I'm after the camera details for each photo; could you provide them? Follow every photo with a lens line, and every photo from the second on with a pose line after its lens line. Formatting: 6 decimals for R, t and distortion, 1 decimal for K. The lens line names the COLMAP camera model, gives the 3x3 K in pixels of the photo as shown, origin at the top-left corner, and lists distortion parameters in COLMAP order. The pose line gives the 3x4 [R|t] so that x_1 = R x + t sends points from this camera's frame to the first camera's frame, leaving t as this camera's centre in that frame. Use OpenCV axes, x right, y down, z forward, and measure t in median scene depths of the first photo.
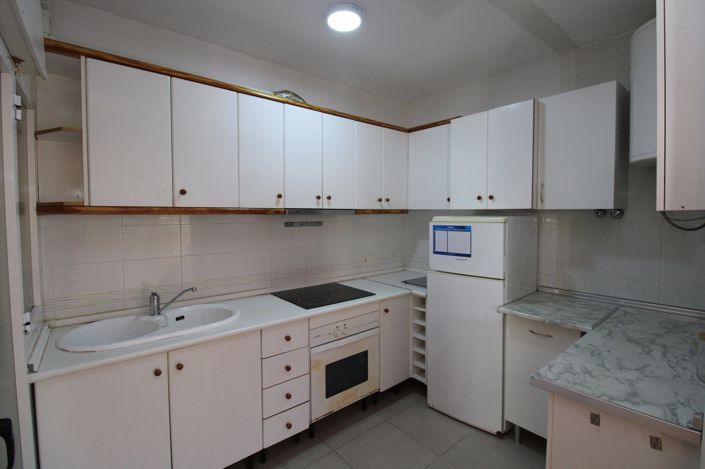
lens RADIAL K [[330.7, 0, 356.5], [0, 330.7, 232.7], [0, 0, 1]] dist [-0.003350, -0.002747]
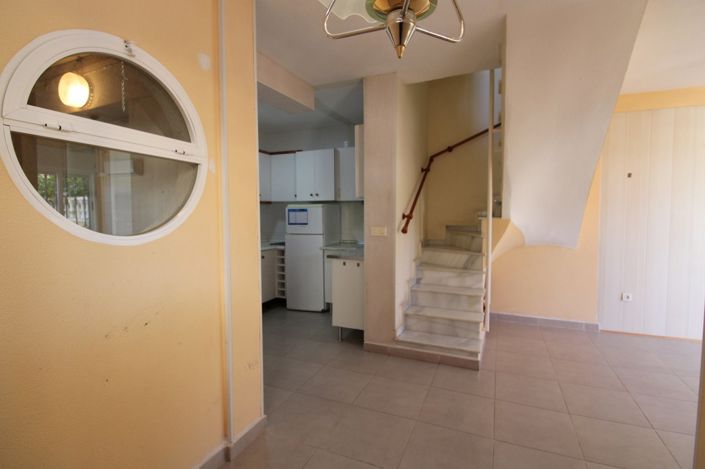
lens RADIAL K [[330.7, 0, 357.8], [0, 330.7, 230.1], [0, 0, 1]] dist [-0.003350, -0.002747]
pose [[0.897619, -0.021137, 0.440266, -0.233519], [0.023922, 0.999714, -0.000778, 0.105240], [-0.440123, 0.011231, 0.897867, -0.828364]]
